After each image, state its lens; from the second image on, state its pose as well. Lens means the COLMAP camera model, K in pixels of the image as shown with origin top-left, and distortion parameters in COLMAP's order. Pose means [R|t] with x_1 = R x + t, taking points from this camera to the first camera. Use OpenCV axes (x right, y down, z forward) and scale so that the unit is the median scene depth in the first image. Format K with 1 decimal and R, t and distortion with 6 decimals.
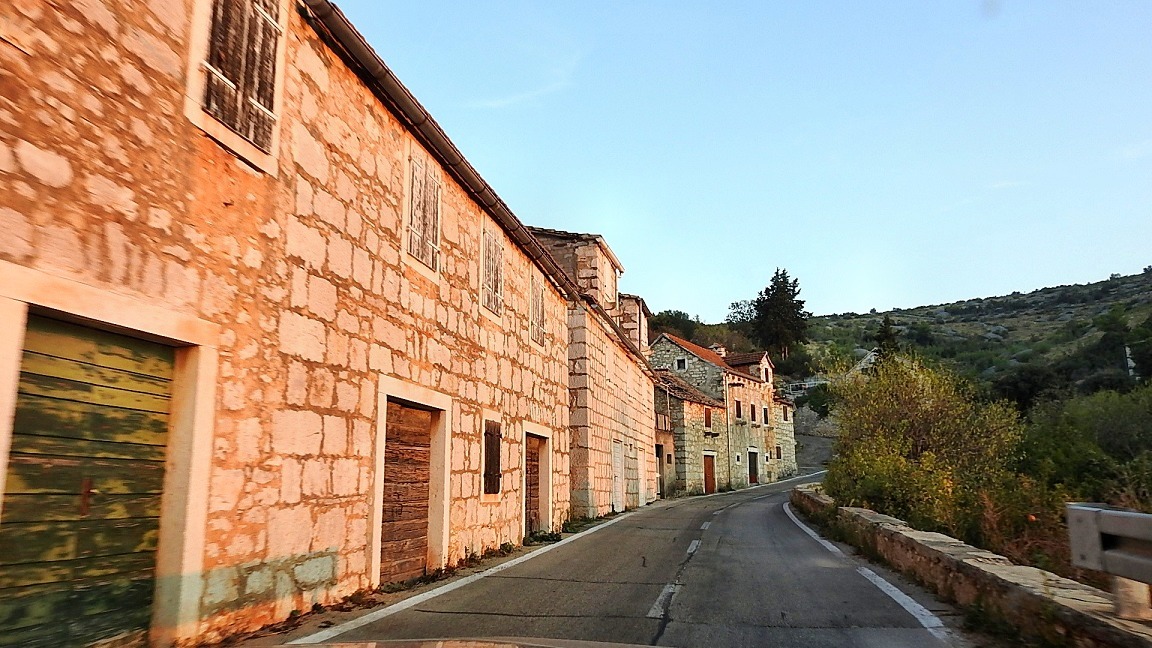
lens RADIAL K [[804.7, 0, 592.2], [0, 804.7, 324.9], [0, 0, 1]] dist [-0.023215, 0.001849]
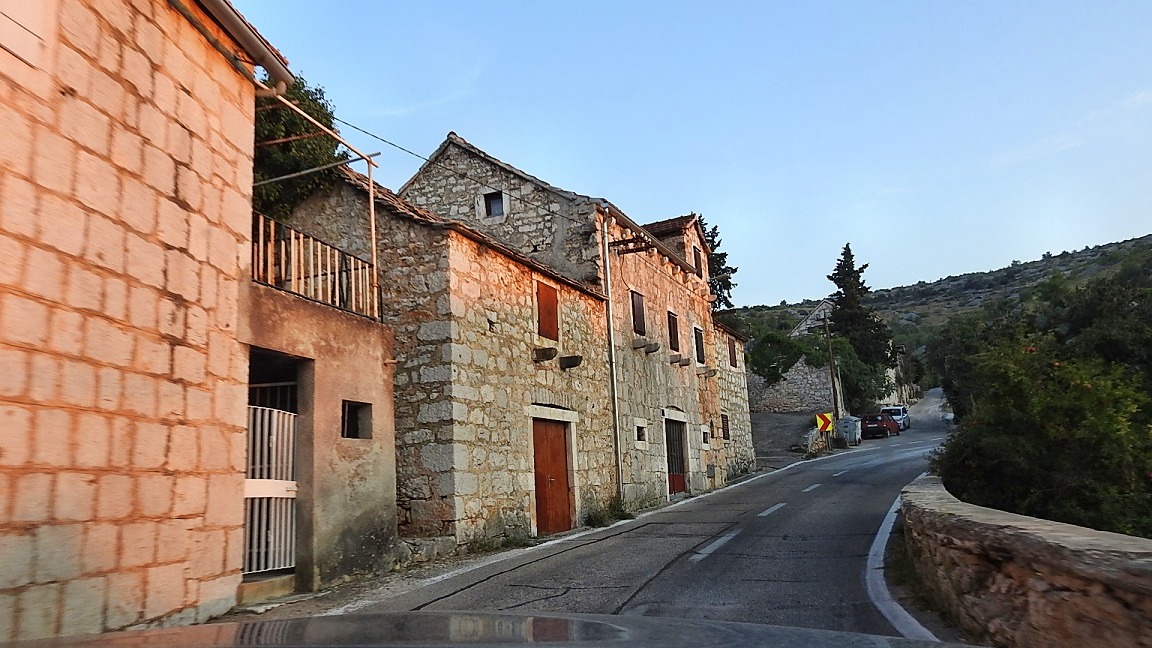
lens RADIAL K [[804.7, 0, 592.2], [0, 804.7, 324.9], [0, 0, 1]] dist [-0.023215, 0.001849]
pose [[0.993561, -0.025900, 0.110296, 0.108239], [0.026917, 0.999608, -0.007741, 0.107698], [-0.110053, 0.010660, 0.993869, 0.568475]]
